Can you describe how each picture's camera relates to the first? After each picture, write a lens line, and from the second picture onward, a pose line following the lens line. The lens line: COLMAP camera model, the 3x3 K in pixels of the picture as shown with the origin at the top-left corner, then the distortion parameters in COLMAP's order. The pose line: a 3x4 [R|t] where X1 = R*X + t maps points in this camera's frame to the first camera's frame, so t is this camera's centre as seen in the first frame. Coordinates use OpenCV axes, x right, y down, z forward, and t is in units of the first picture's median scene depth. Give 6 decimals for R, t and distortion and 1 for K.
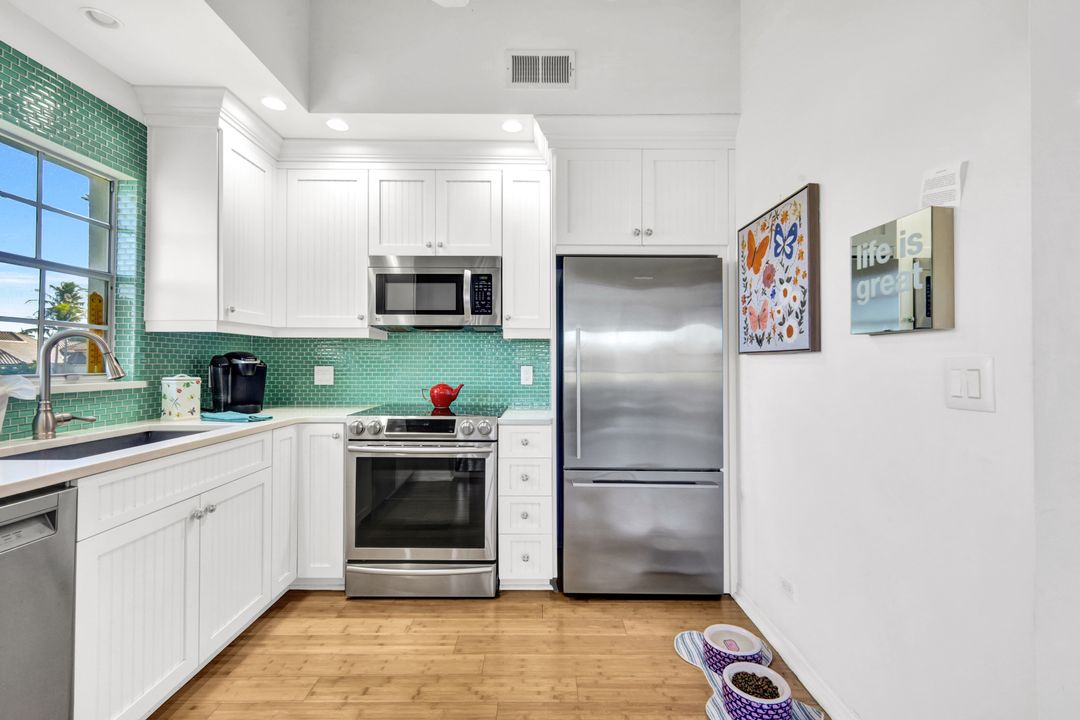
lens RADIAL K [[467.8, 0, 537.7], [0, 467.8, 355.3], [0, 0, 1]] dist [0.001294, 0.000370]
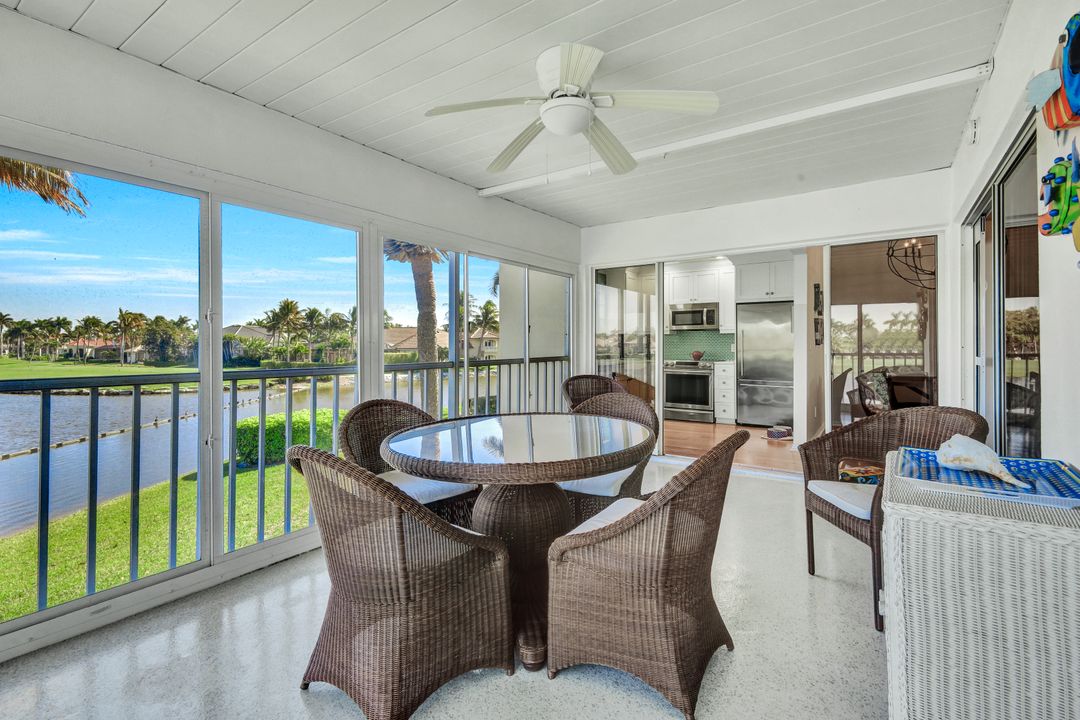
lens RADIAL K [[486.4, 0, 541.2], [0, 486.4, 352.7], [0, 0, 1]] dist [0.001090, 0.000122]
pose [[0.828050, 0.002949, -0.560647, 0.721733], [0.012062, 0.999661, 0.023073, -0.004458], [0.560525, -0.025868, 0.827734, -2.094490]]
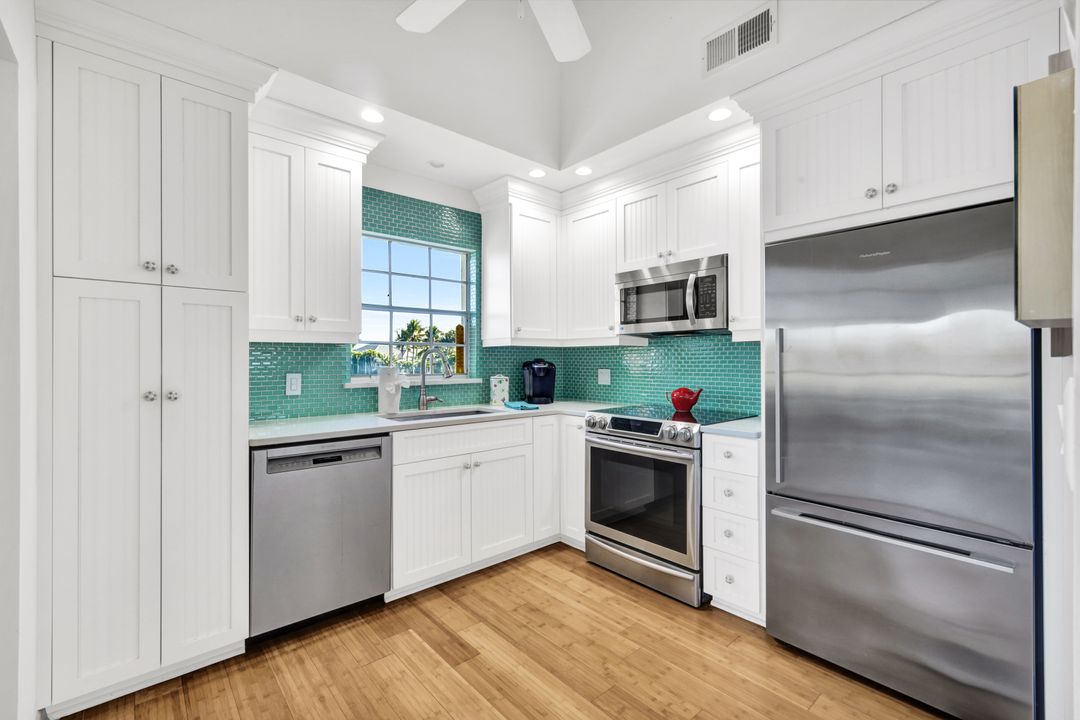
lens RADIAL K [[463.5, 0, 540.0], [0, 463.5, 360.0], [0, 0, 1]] dist [-0.000668, 0.000065]
pose [[0.659374, -0.005612, -0.751794, 0.425834], [0.015277, 0.999866, 0.005935, -0.012273], [0.751660, -0.015399, 0.659371, 0.123202]]
